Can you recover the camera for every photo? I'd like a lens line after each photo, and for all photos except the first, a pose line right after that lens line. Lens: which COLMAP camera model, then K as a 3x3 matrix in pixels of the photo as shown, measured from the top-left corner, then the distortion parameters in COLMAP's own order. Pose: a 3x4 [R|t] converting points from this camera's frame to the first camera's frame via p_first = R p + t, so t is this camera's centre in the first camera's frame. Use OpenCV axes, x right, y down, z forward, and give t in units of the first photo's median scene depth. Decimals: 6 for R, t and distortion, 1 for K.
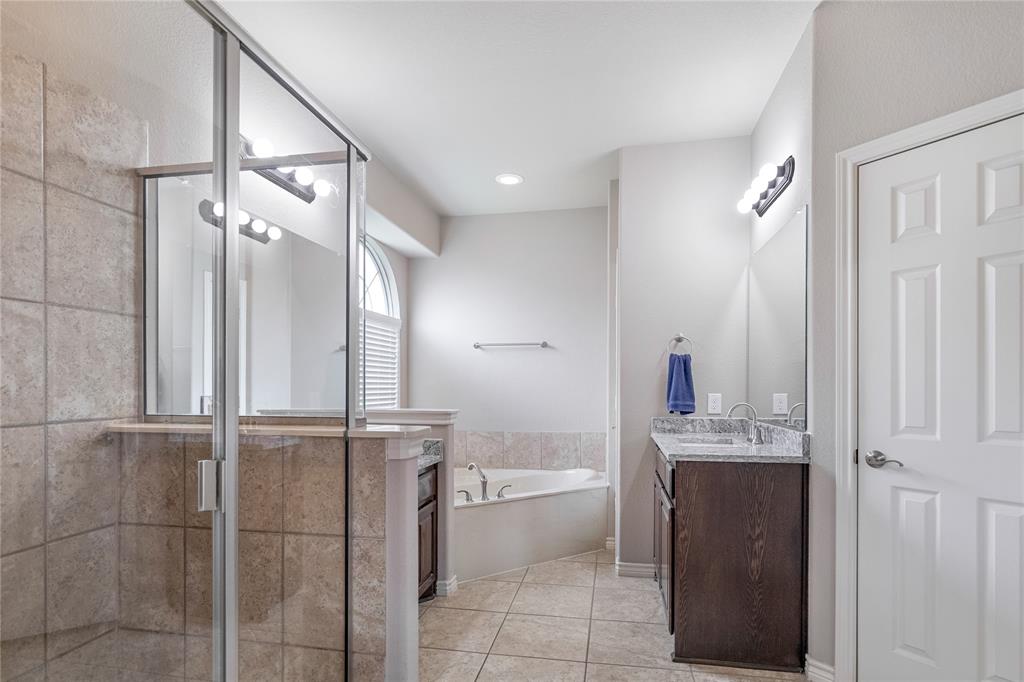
lens RADIAL K [[528.2, 0, 513.4], [0, 528.2, 369.6], [0, 0, 1]] dist [-0.001900, -0.000043]
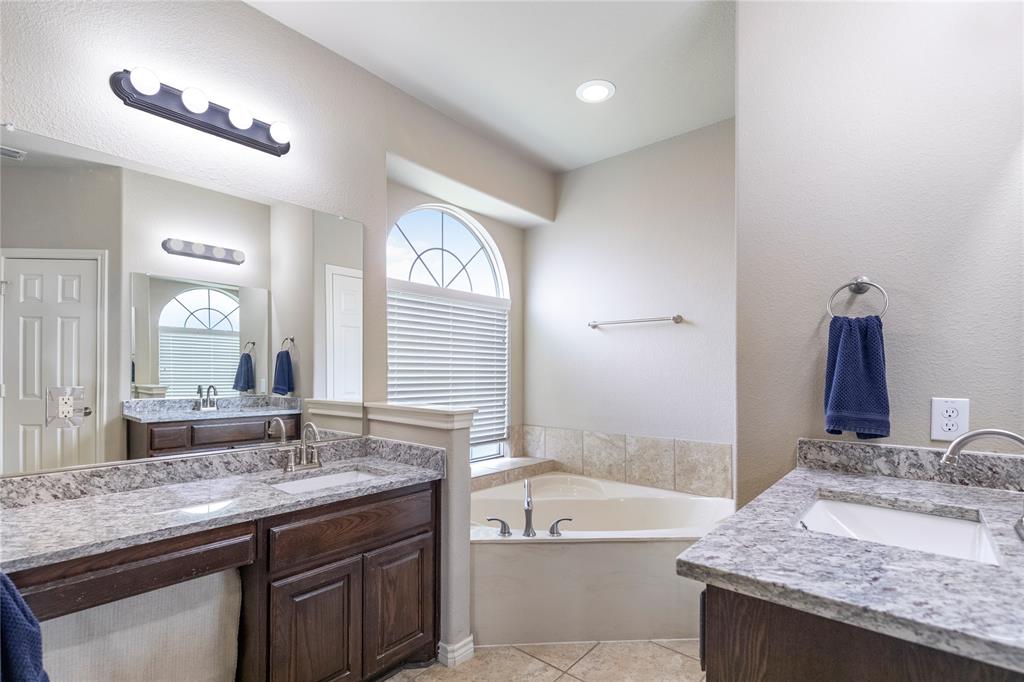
lens RADIAL K [[469.4, 0, 517.6], [0, 469.4, 359.5], [0, 0, 1]] dist [0.001667, -0.000081]
pose [[0.867525, -0.007402, -0.497338, 0.253168], [0.008475, 0.999964, -0.000100, 0.008345], [0.497321, -0.004128, 0.867557, 0.444567]]
